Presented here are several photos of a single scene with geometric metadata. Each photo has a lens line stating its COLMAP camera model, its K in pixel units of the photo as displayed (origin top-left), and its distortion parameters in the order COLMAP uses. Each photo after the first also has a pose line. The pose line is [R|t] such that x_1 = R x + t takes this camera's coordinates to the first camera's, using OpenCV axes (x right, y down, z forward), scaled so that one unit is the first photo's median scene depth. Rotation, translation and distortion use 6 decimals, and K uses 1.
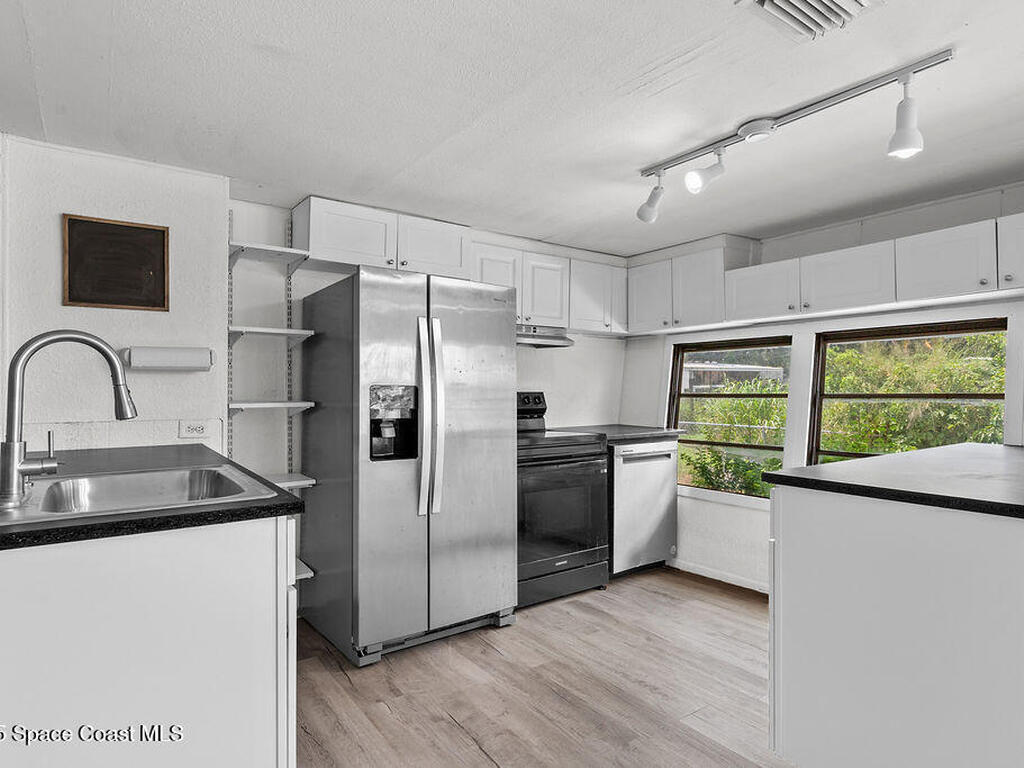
lens RADIAL K [[582.3, 0, 514.0], [0, 582.3, 385.1], [0, 0, 1]] dist [-0.015860, -0.002363]
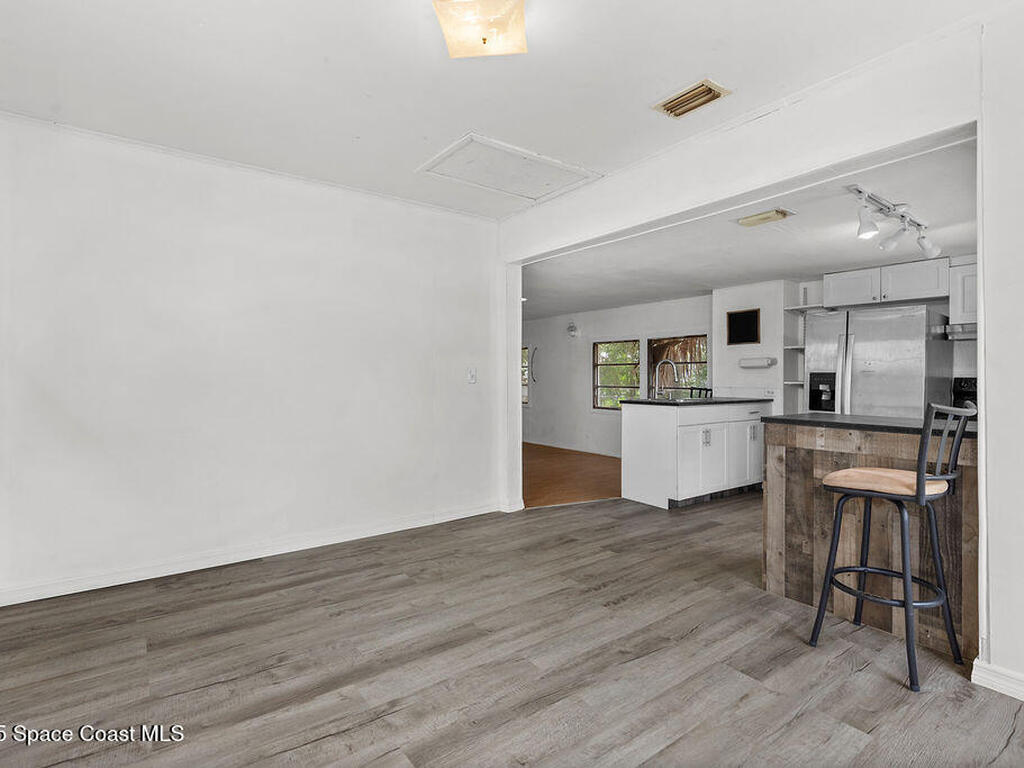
lens RADIAL K [[523.7, 0, 508.9], [0, 523.7, 378.5], [0, 0, 1]] dist [0.011669, -0.001793]
pose [[-0.004774, -0.001336, -0.999988, 1.327975], [0.003309, 0.999994, -0.001352, 0.016910], [0.999983, -0.003315, -0.004770, -0.032003]]
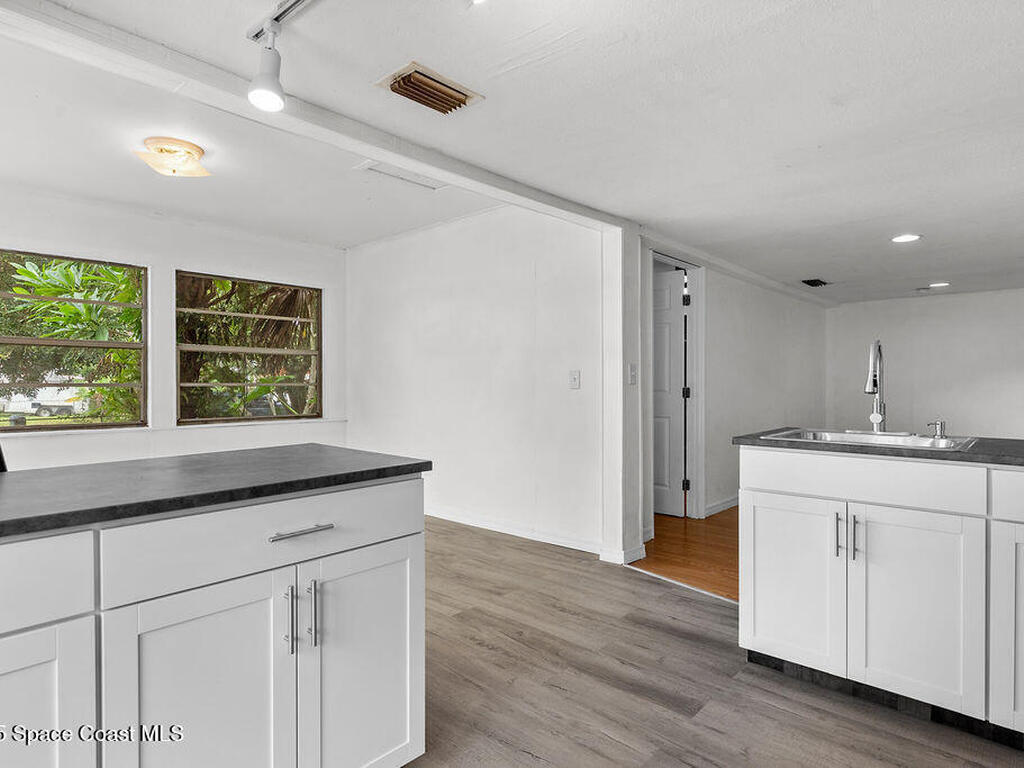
lens RADIAL K [[582.3, 0, 511.2], [0, 582.3, 383.5], [0, 0, 1]] dist [-0.015860, -0.002363]
pose [[-0.979929, -0.010014, -0.199096, 0.277601], [-0.009868, 0.999950, -0.001726, 0.022589], [0.199104, 0.000273, -0.979978, 1.136602]]
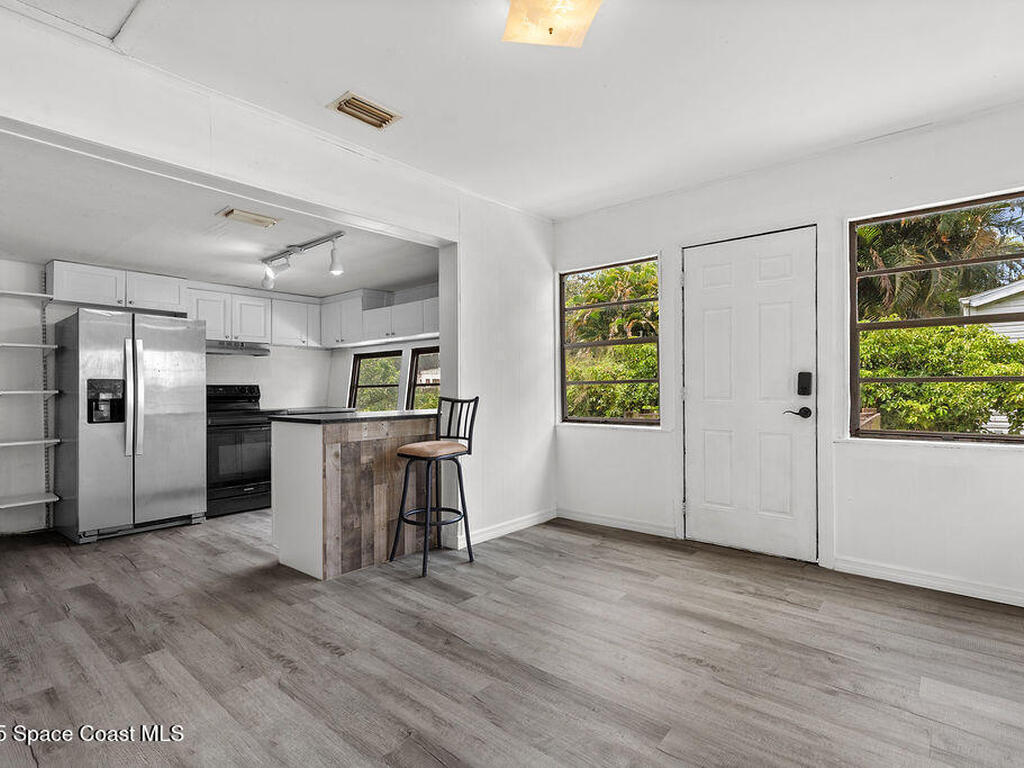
lens RADIAL K [[523.7, 0, 511.0], [0, 523.7, 385.8], [0, 0, 1]] dist [0.011669, -0.001793]
pose [[0.971954, -0.008243, 0.235028, 0.491235], [0.008141, 0.999966, 0.001403, 0.022997], [-0.235031, 0.000550, 0.971988, -0.656244]]
